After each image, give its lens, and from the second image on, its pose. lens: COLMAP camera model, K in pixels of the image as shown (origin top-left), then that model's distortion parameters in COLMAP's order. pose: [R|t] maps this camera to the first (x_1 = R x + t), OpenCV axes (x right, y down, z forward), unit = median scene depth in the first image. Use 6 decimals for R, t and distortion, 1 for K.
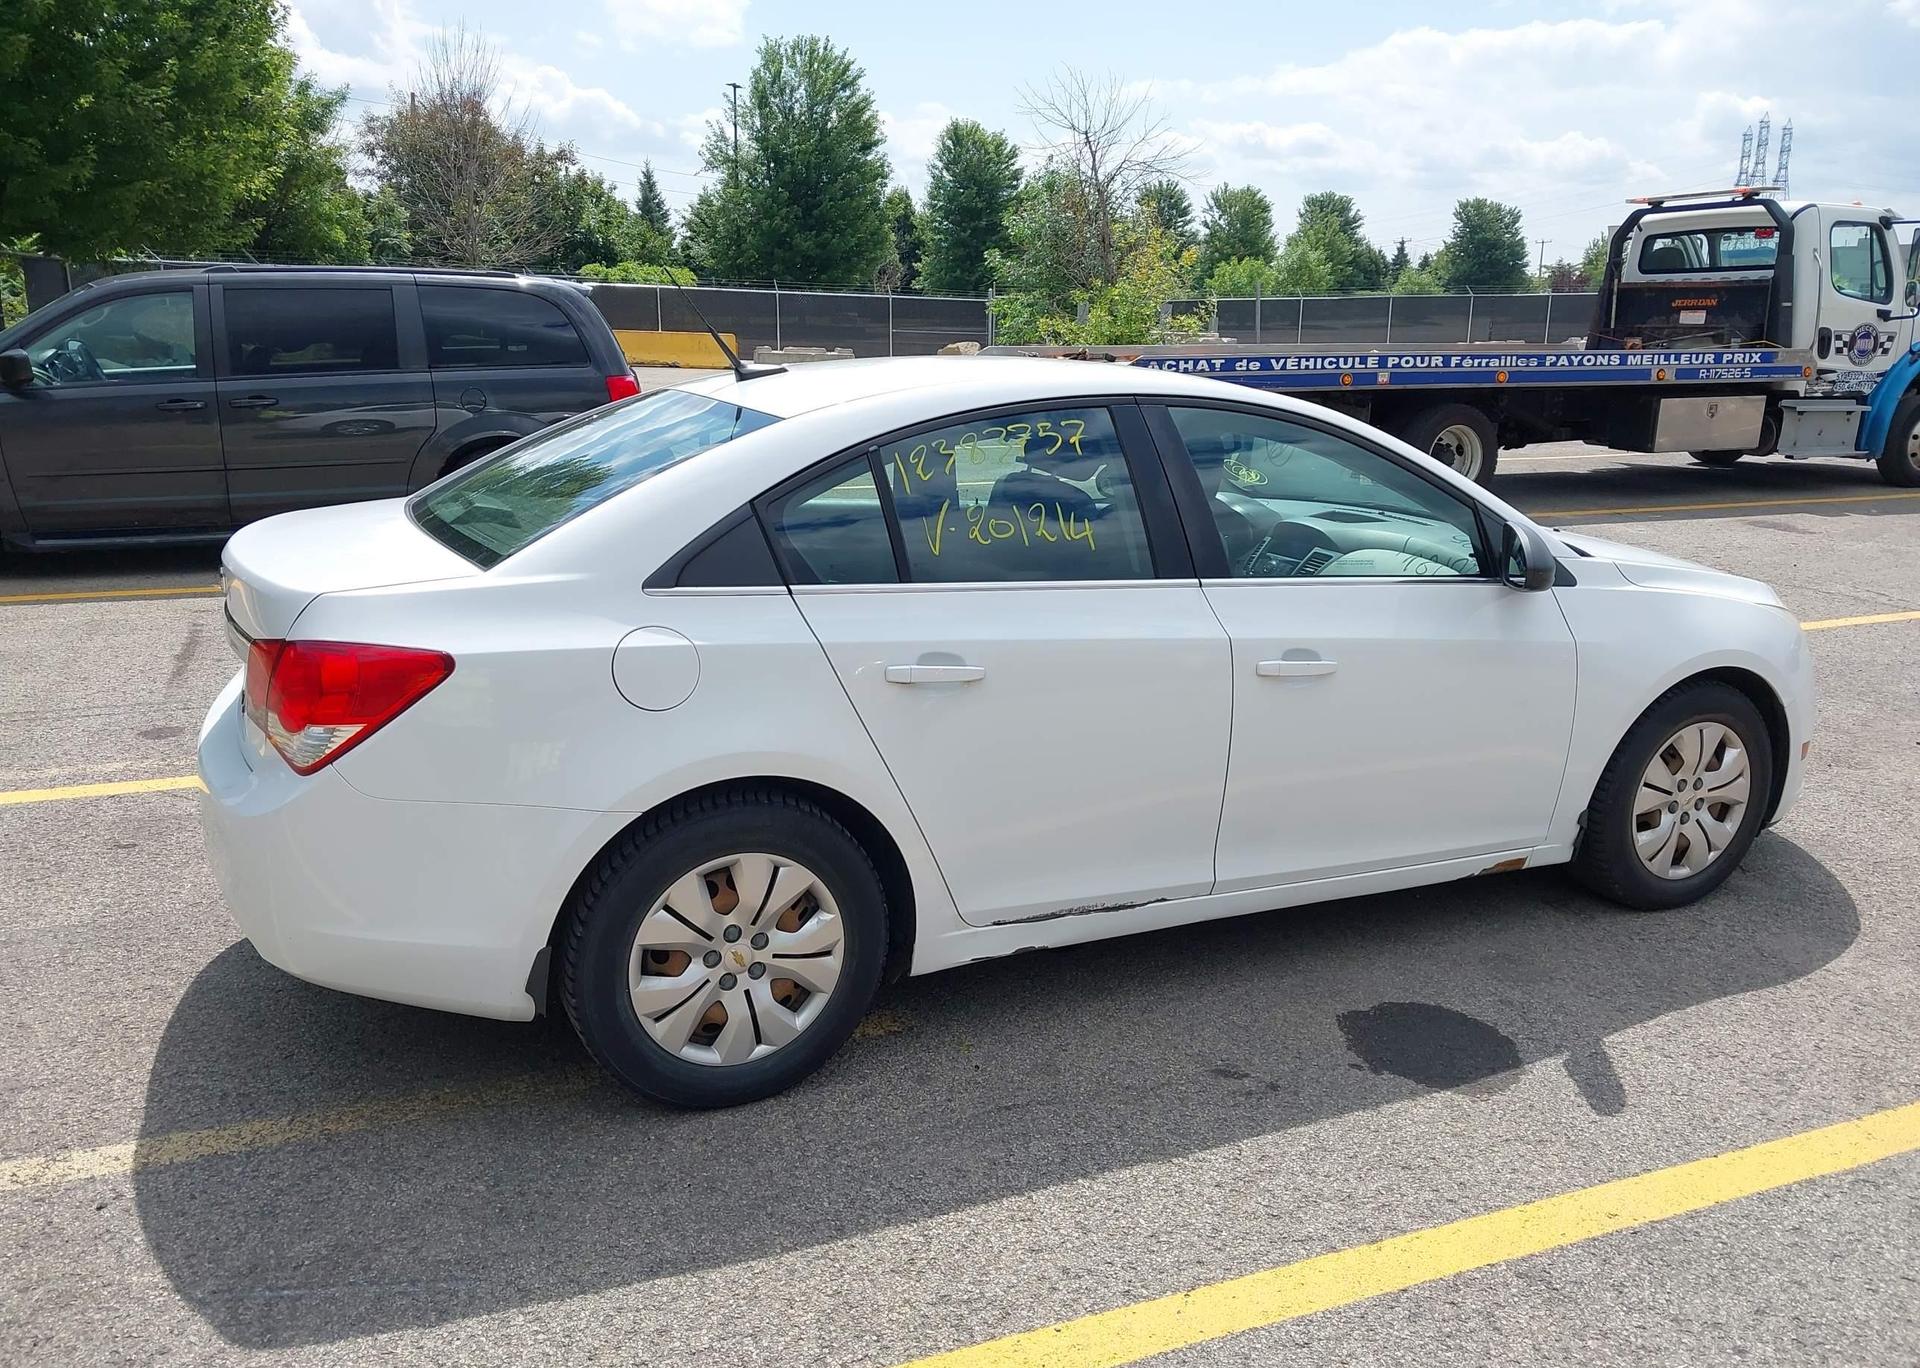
lens RADIAL K [[1547.9, 0, 957.2], [0, 1547.9, 659.4], [0, 0, 1]] dist [0.025812, -0.004418]
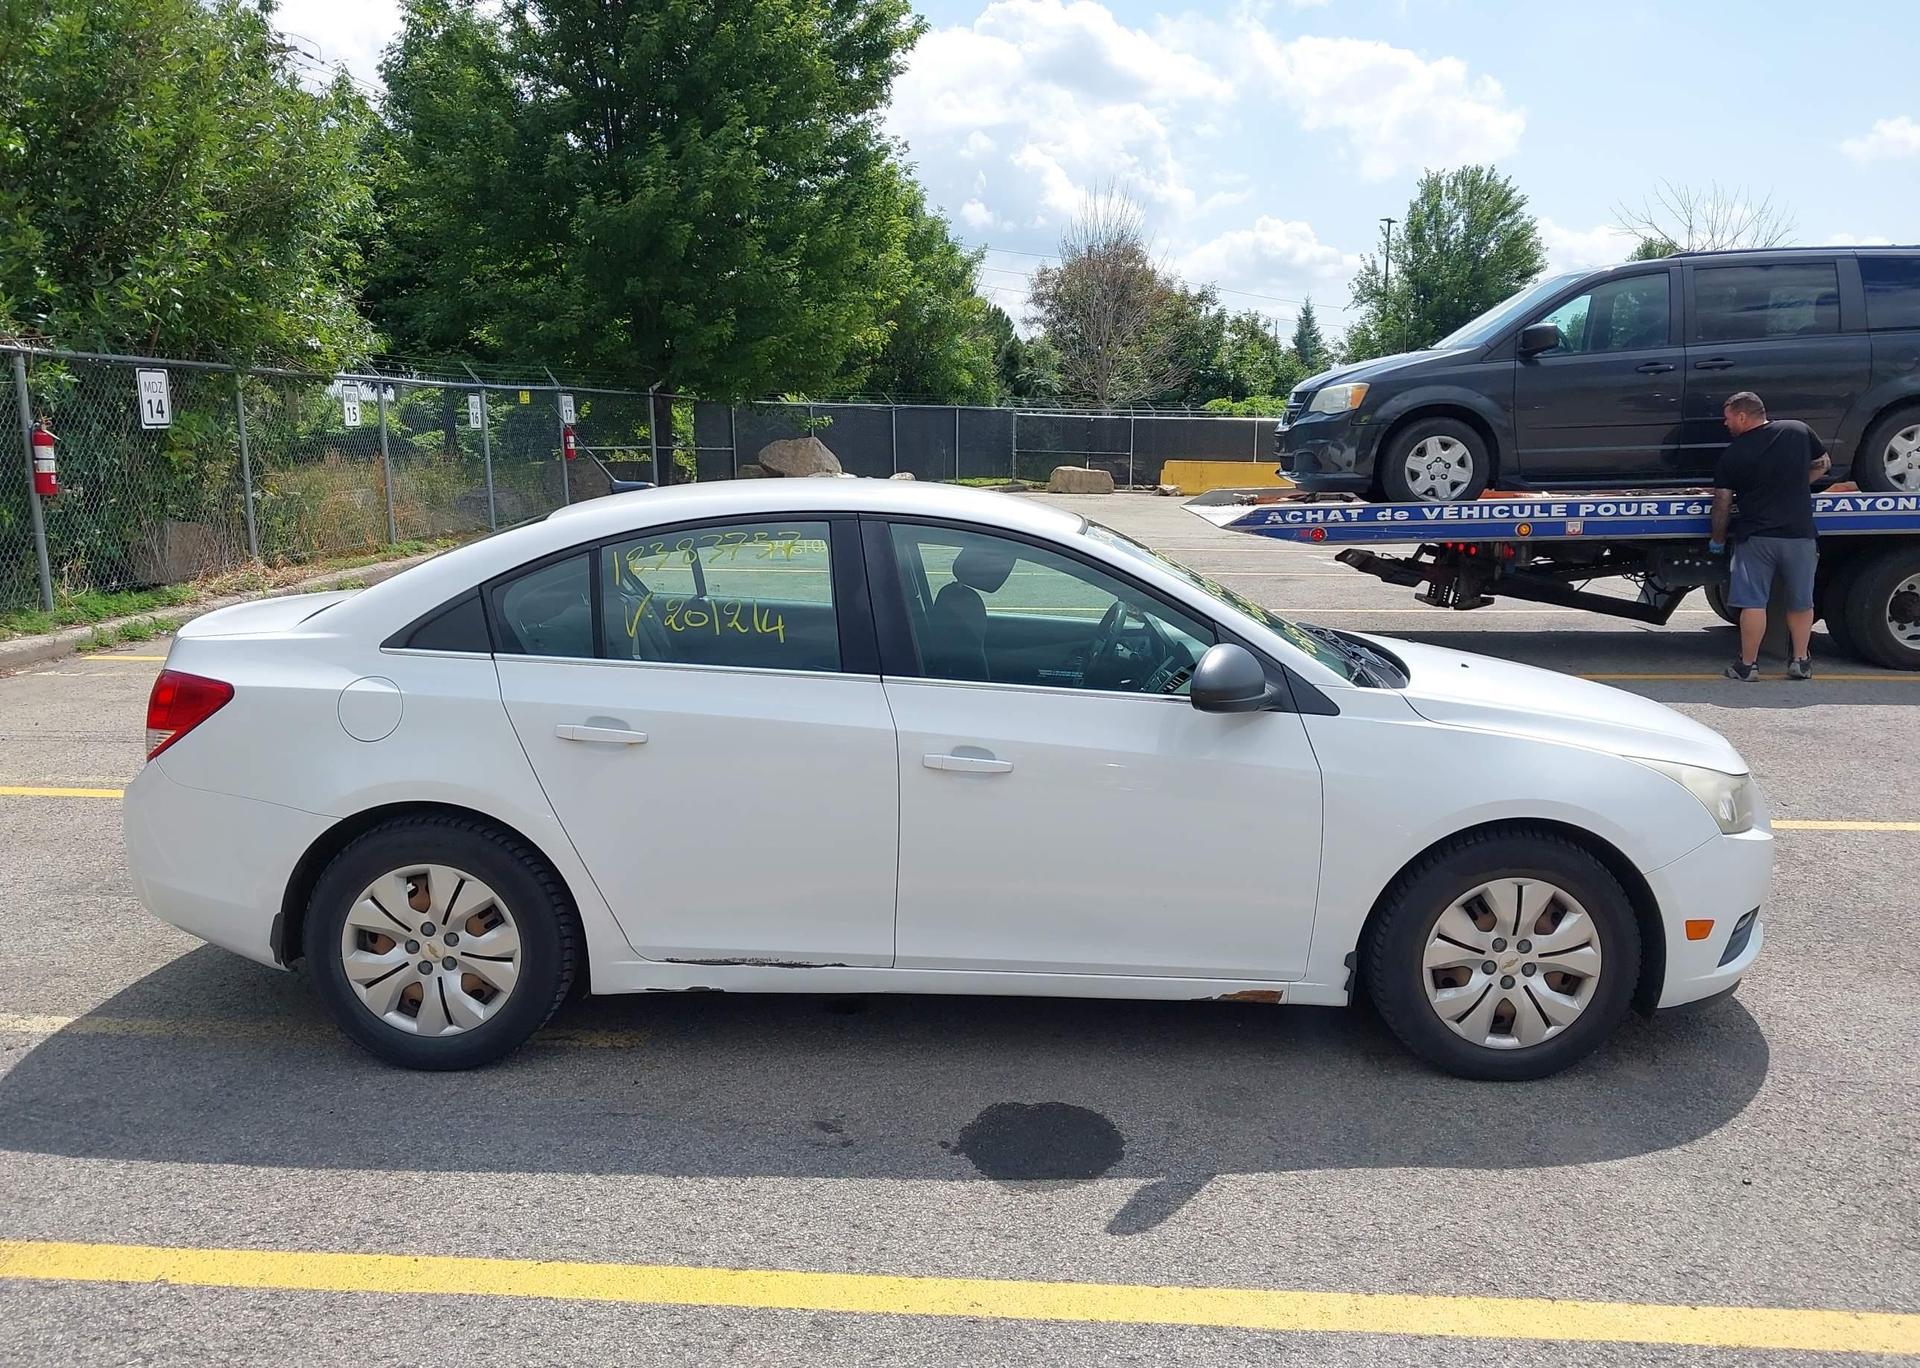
lens RADIAL K [[1525.5, 0, 960.2], [0, 1525.5, 707.6], [0, 0, 1]] dist [0.028327, -0.052872]
pose [[0.906439, 0.072391, -0.416086, 0.168075], [-0.092726, 0.995274, -0.028844, -0.000965], [0.412031, 0.064727, 0.908868, 0.010754]]
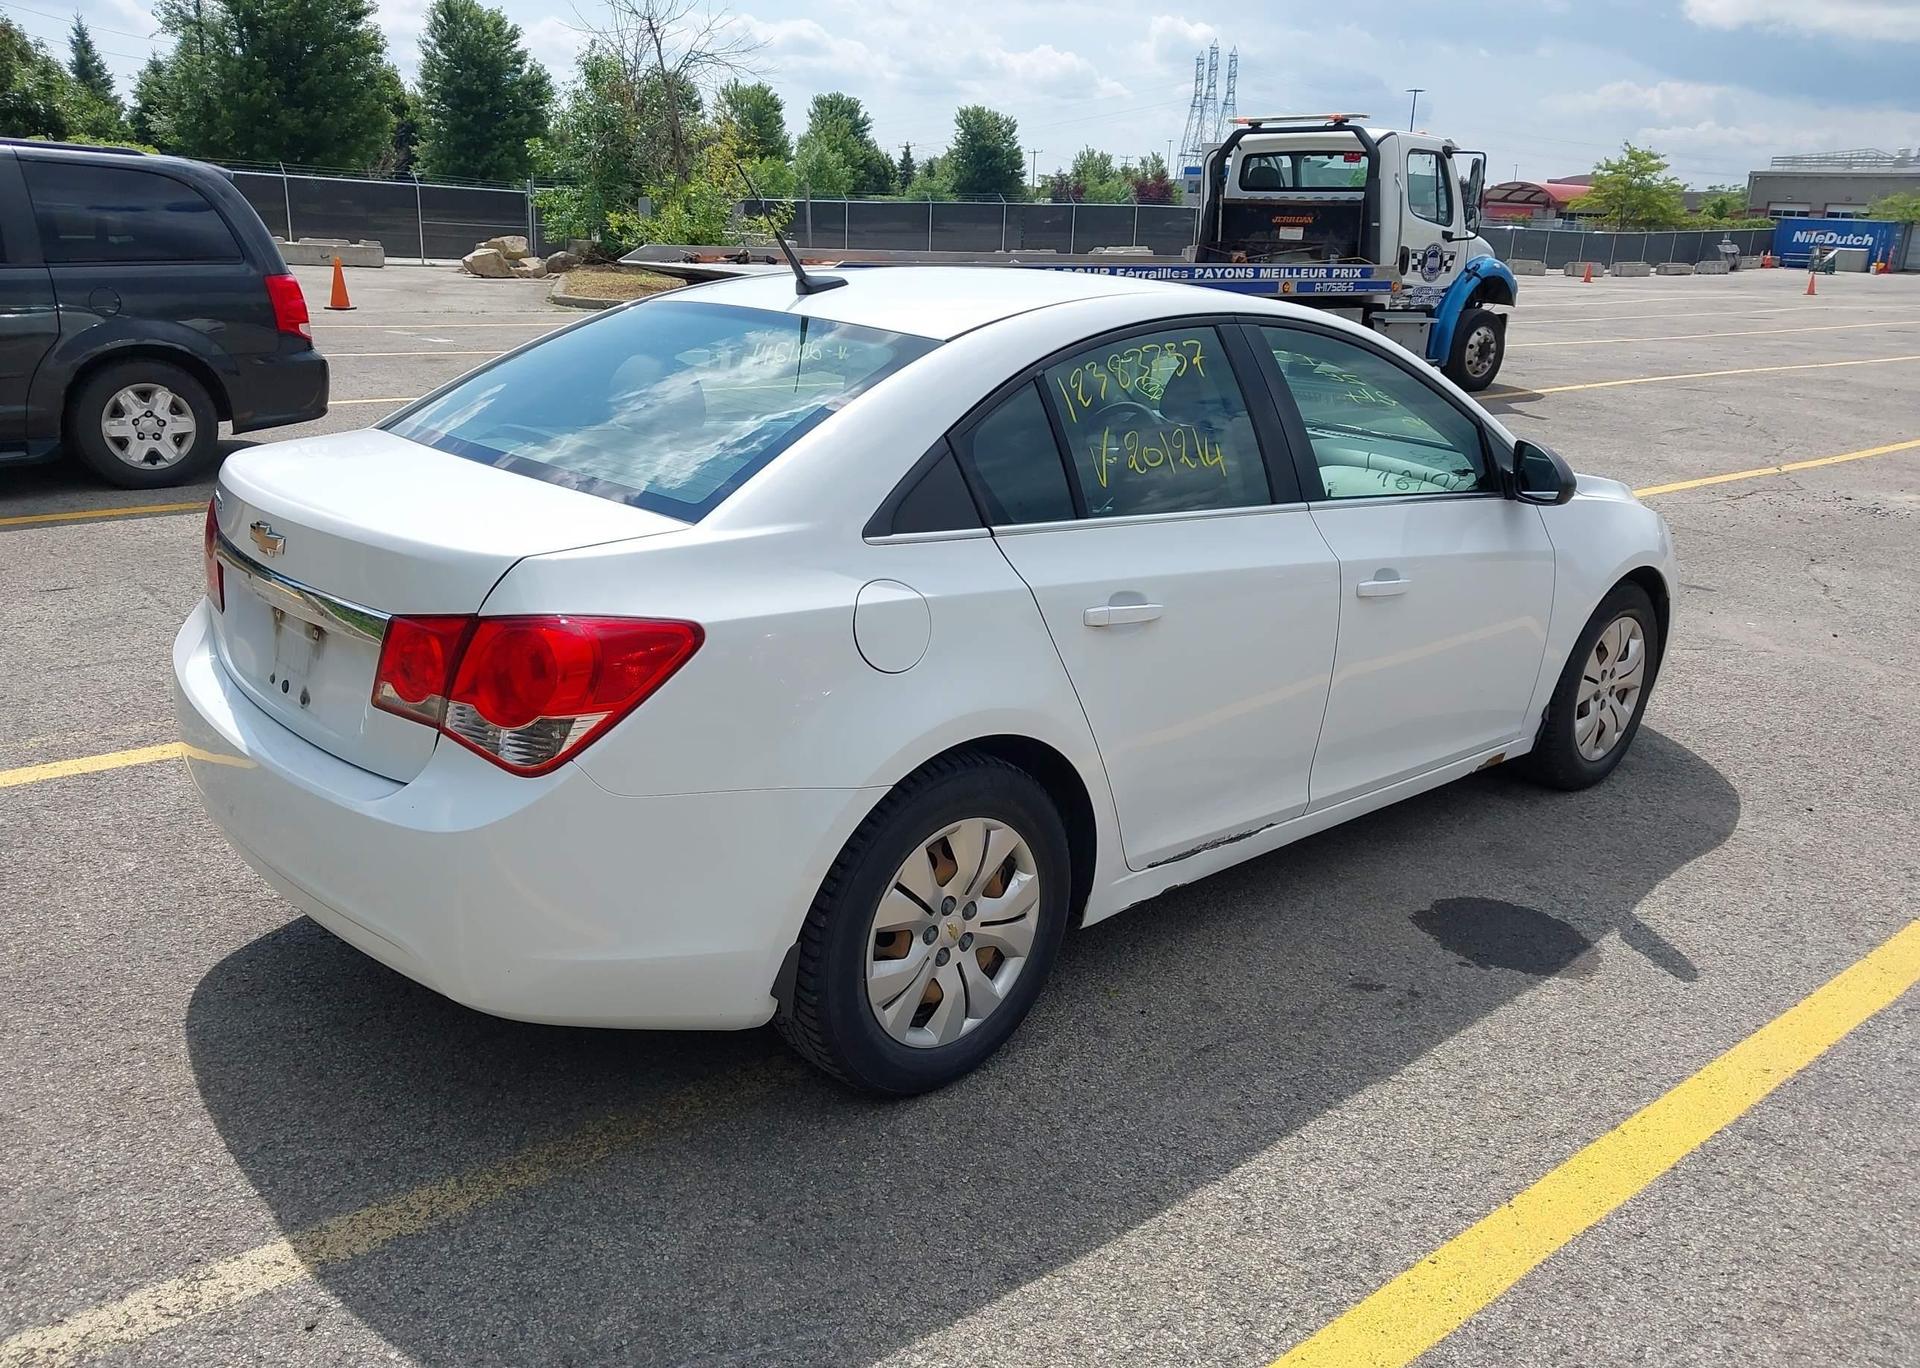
lens RADIAL K [[1538.9, 0, 960.0], [0, 1538.9, 684.0], [0, 0, 1]] dist [0.018845, -0.027174]
pose [[0.952661, -0.064258, 0.297167, -0.091585], [0.041039, 0.995643, 0.083730, -0.007279], [-0.301252, -0.067571, 0.951147, 0.029571]]
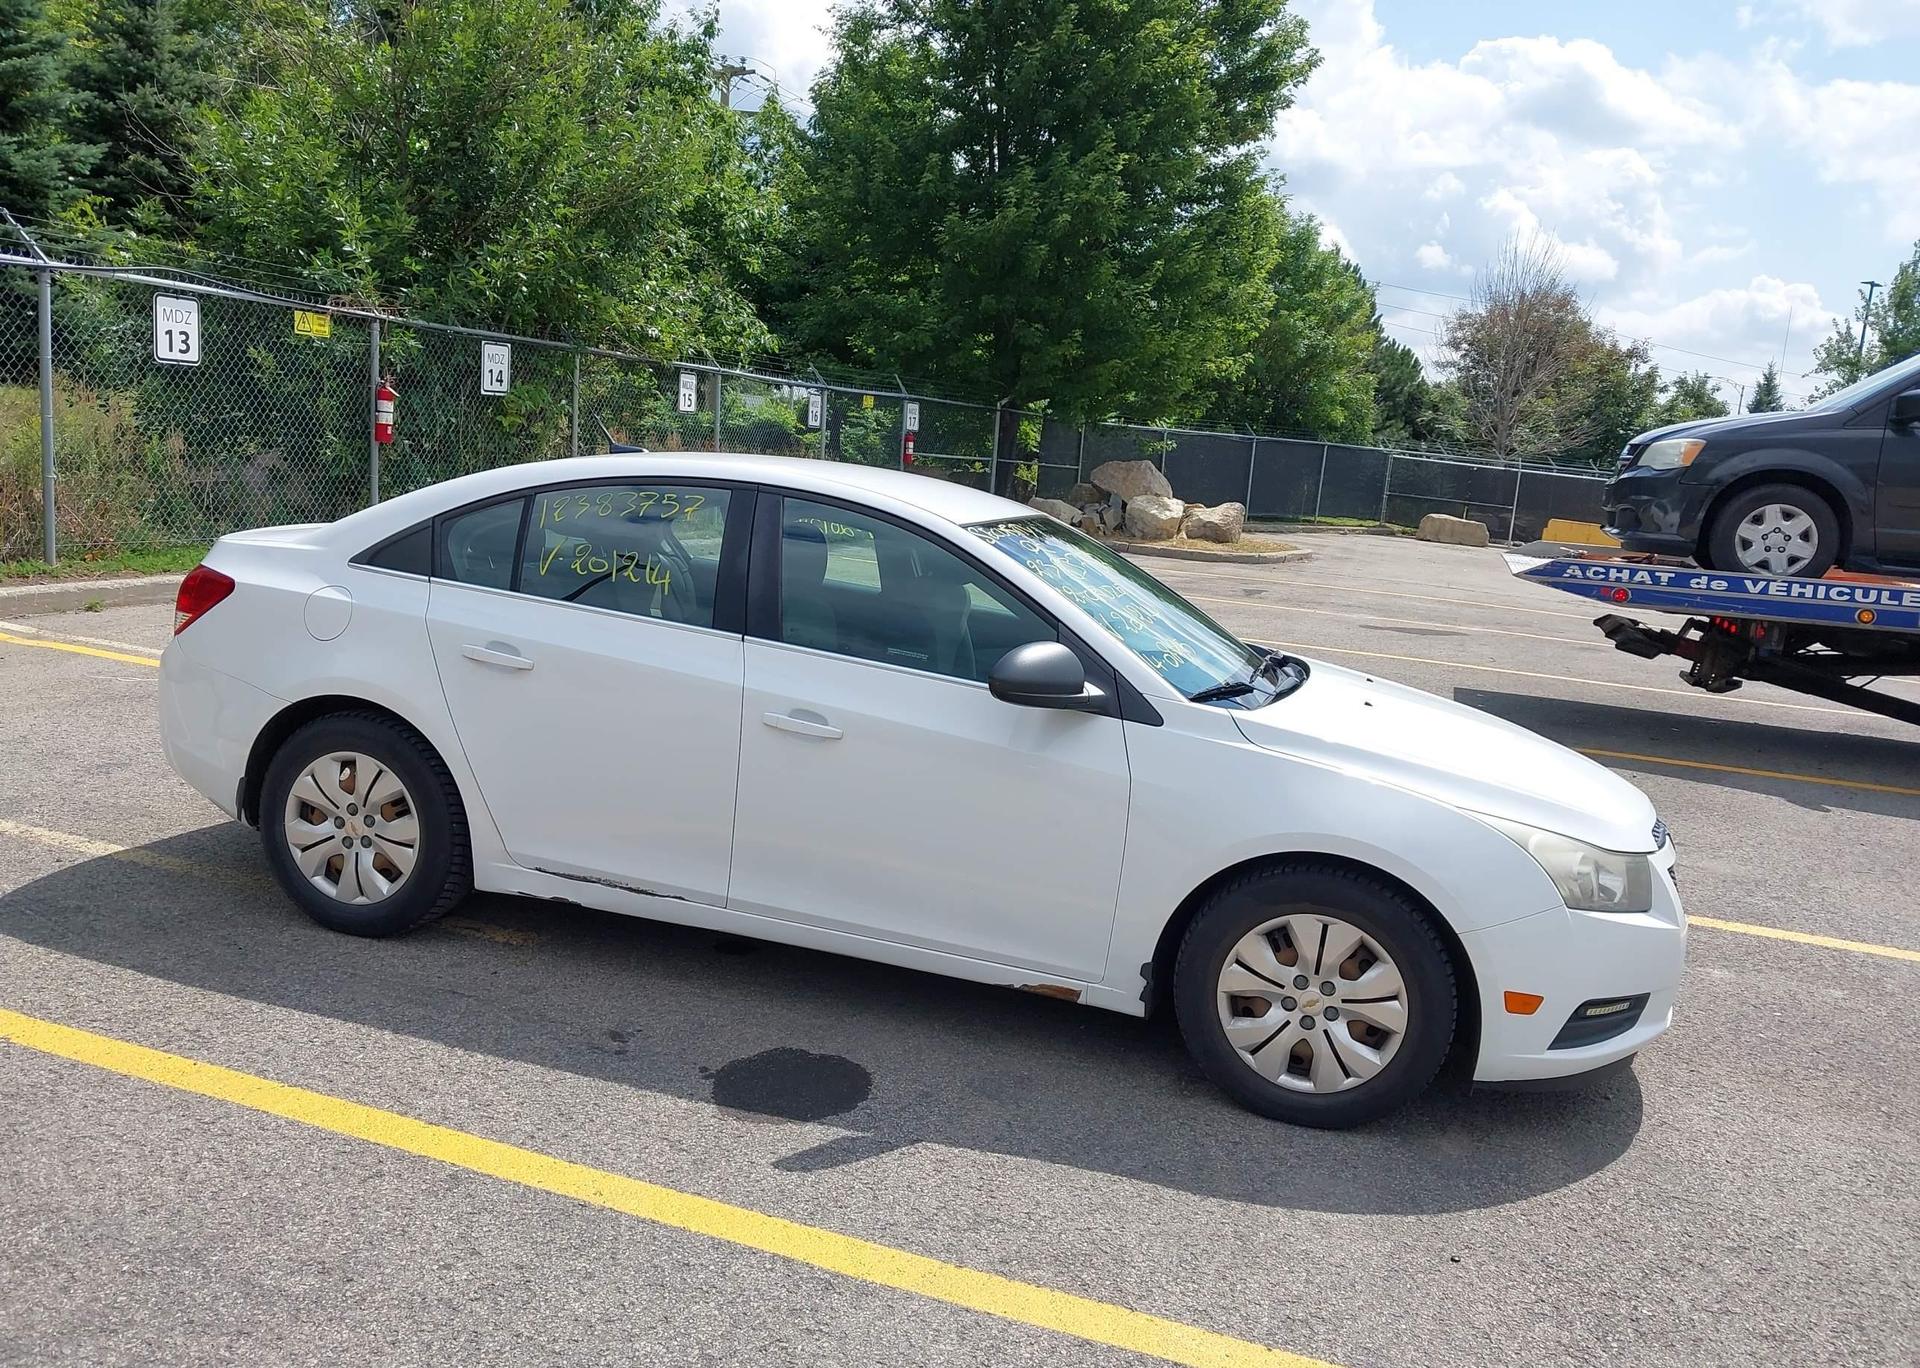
lens RADIAL K [[1525.5, 0, 960.2], [0, 1525.5, 707.6], [0, 0, 1]] dist [0.028327, -0.052872]
pose [[0.755301, 0.170614, -0.632781, 0.262260], [-0.225135, 0.974309, -0.006028, -0.007273], [0.615496, 0.147014, 0.774307, 0.053966]]
